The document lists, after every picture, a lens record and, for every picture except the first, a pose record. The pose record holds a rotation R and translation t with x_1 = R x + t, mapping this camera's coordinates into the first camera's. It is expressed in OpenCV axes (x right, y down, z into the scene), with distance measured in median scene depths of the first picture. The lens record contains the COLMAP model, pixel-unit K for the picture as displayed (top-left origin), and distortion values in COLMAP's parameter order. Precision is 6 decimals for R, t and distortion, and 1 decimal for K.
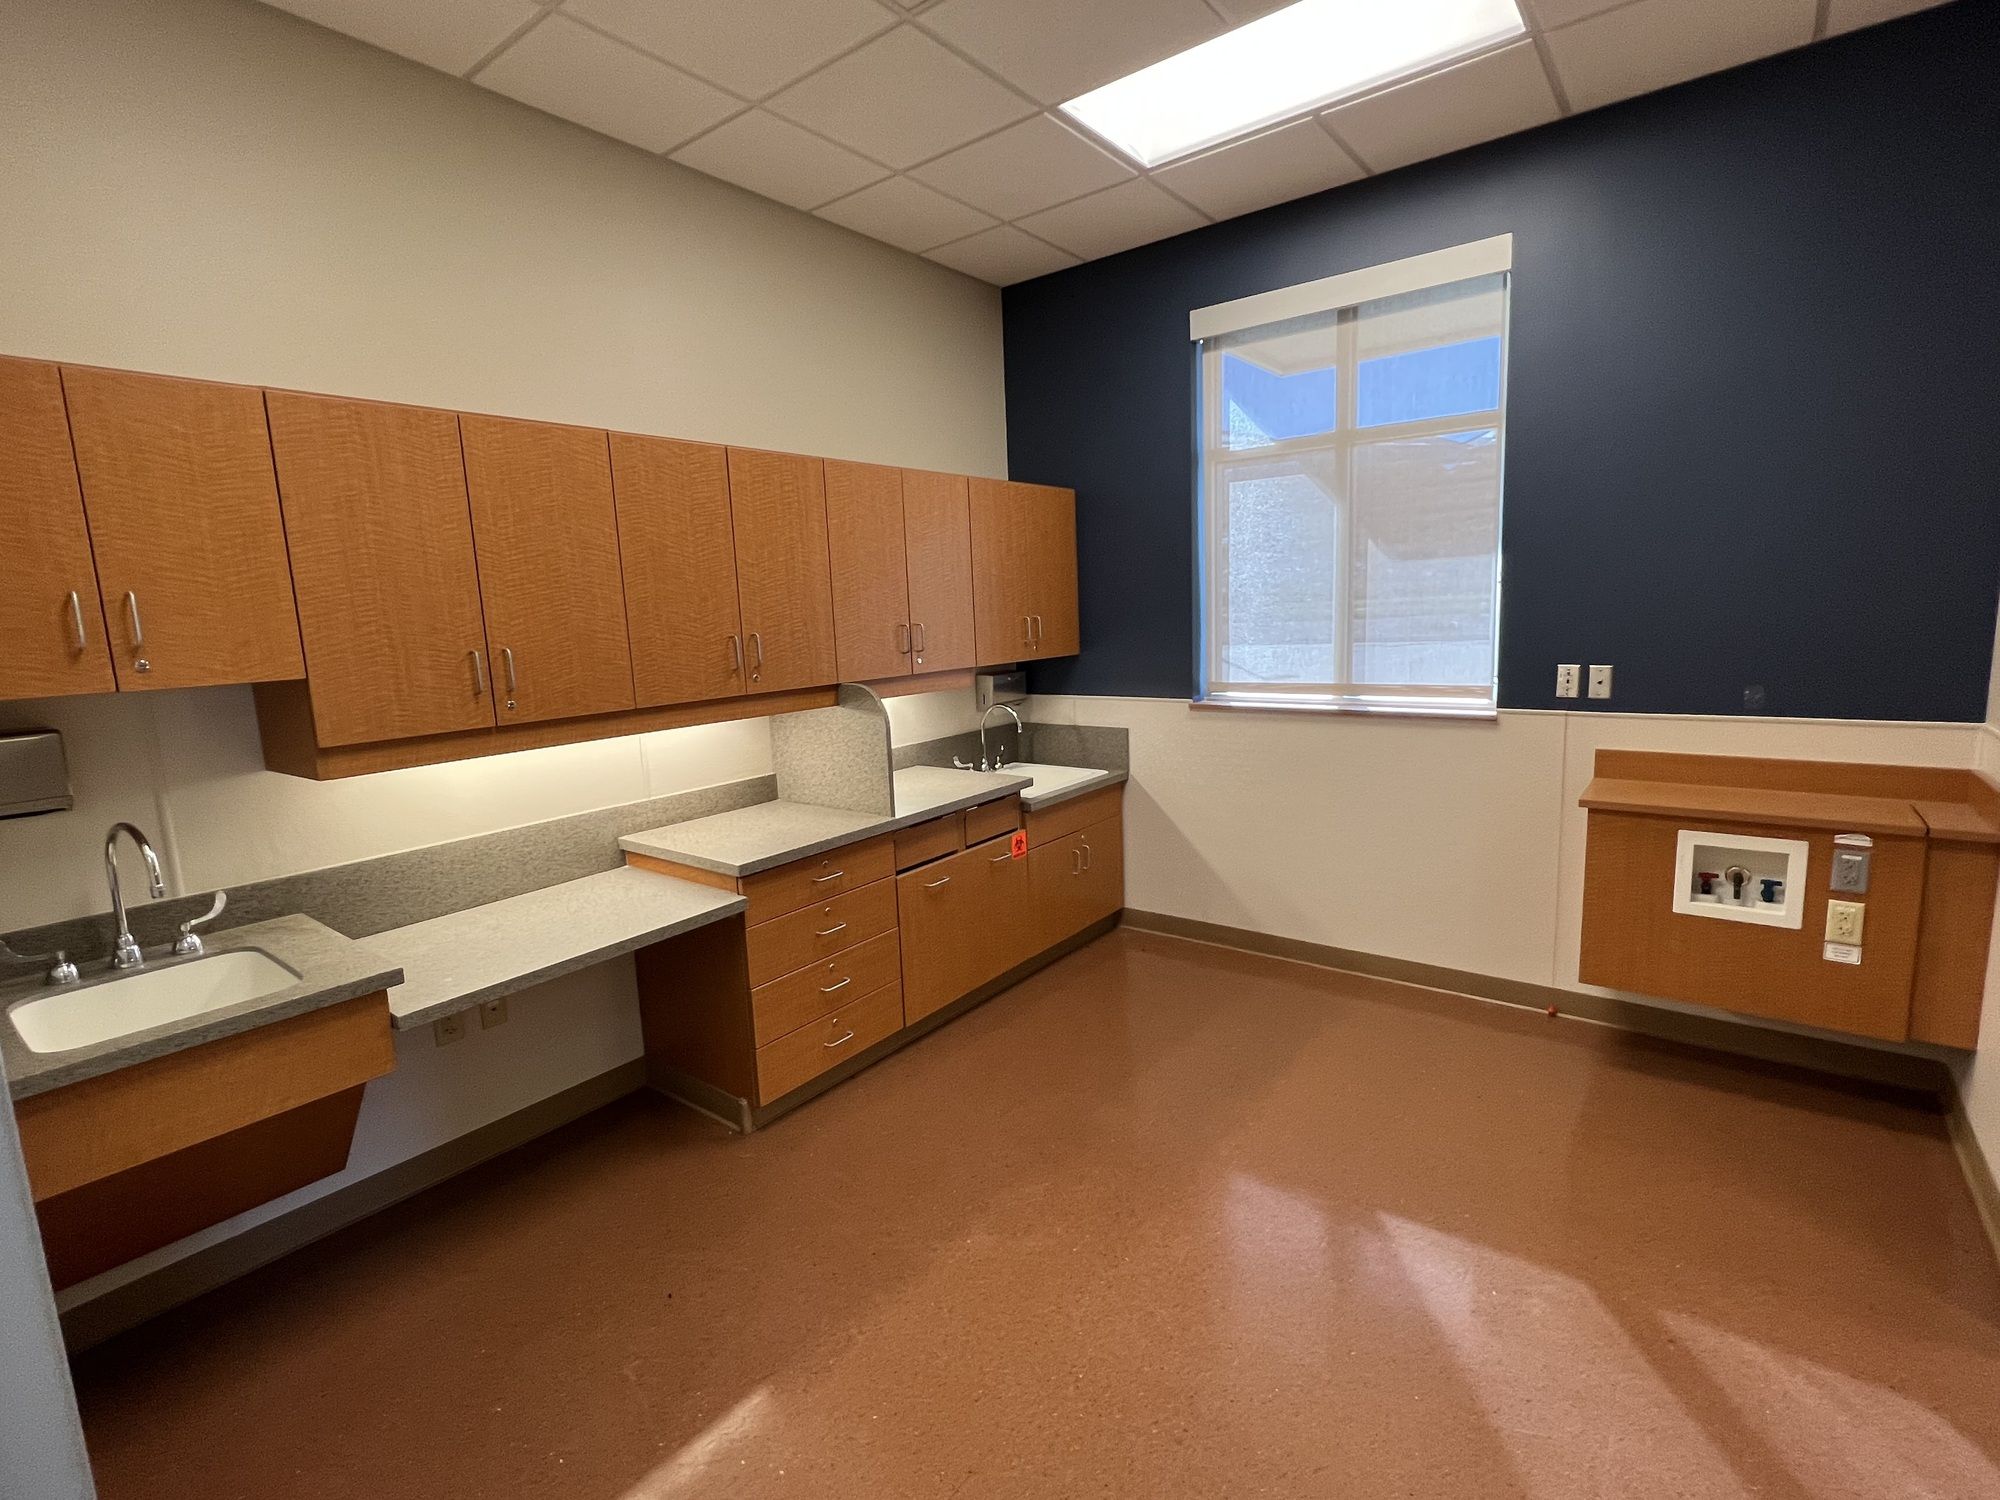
lens RADIAL K [[939.3, 0, 994.8], [0, 939.3, 746.6], [0, 0, 1]] dist [0.006546, 0.000302]
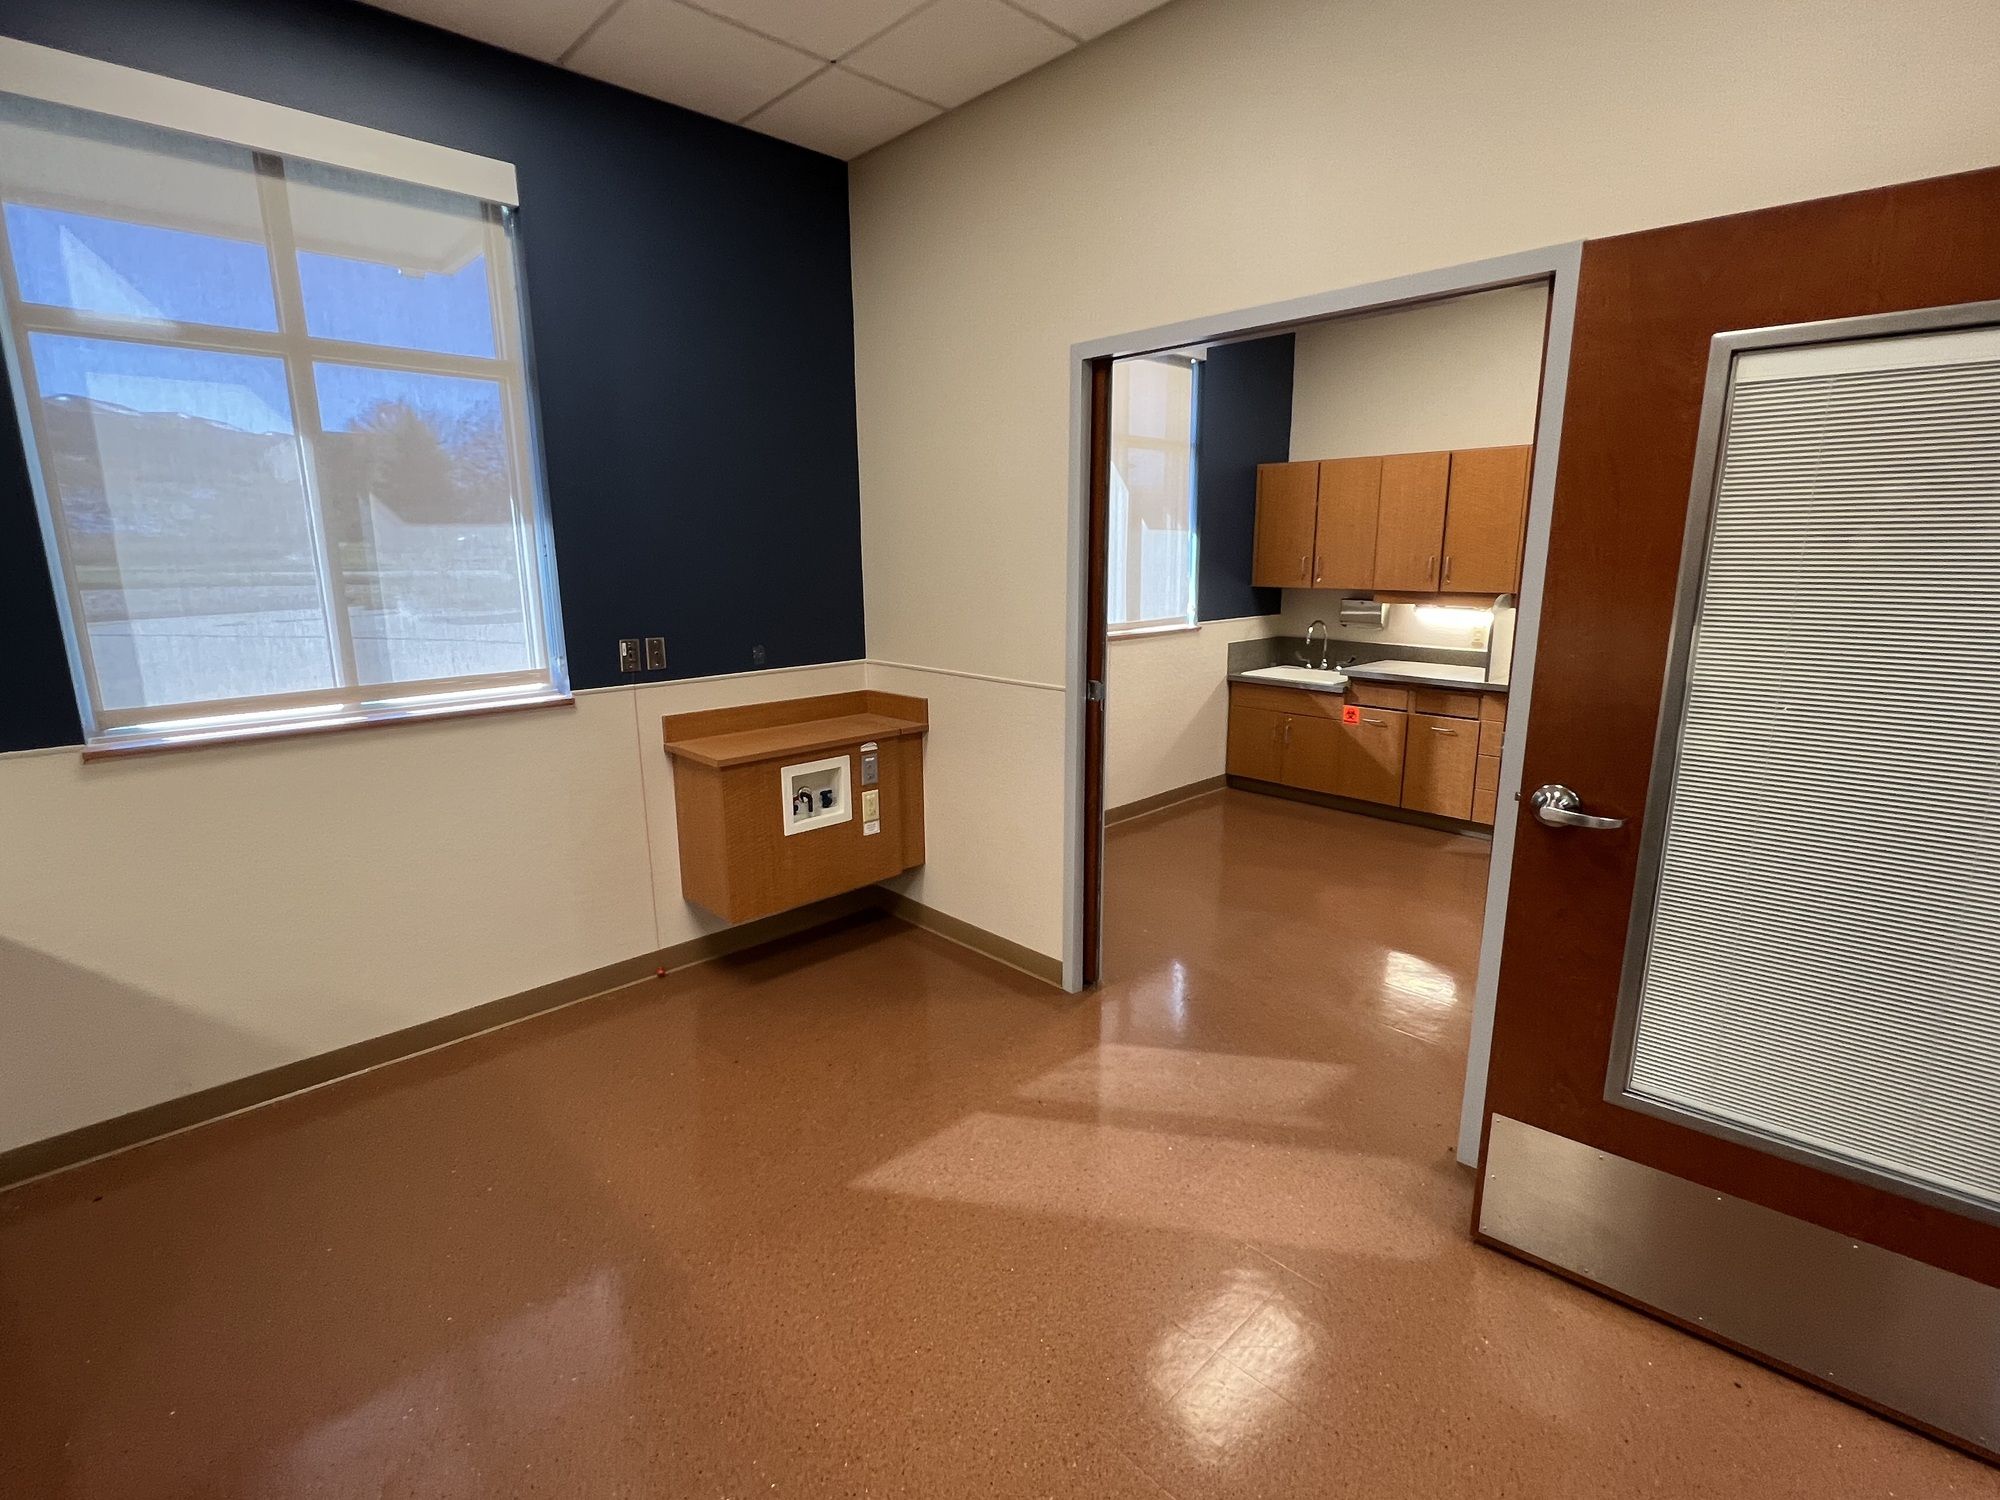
lens RADIAL K [[939.3, 0, 1012.4], [0, 939.3, 738.5], [0, 0, 1]] dist [0.006546, 0.000302]
pose [[0.142520, -0.169024, 0.975253, -0.326060], [0.144994, 0.978247, 0.148354, -0.069281], [-0.979114, 0.120262, 0.163927, 0.418668]]
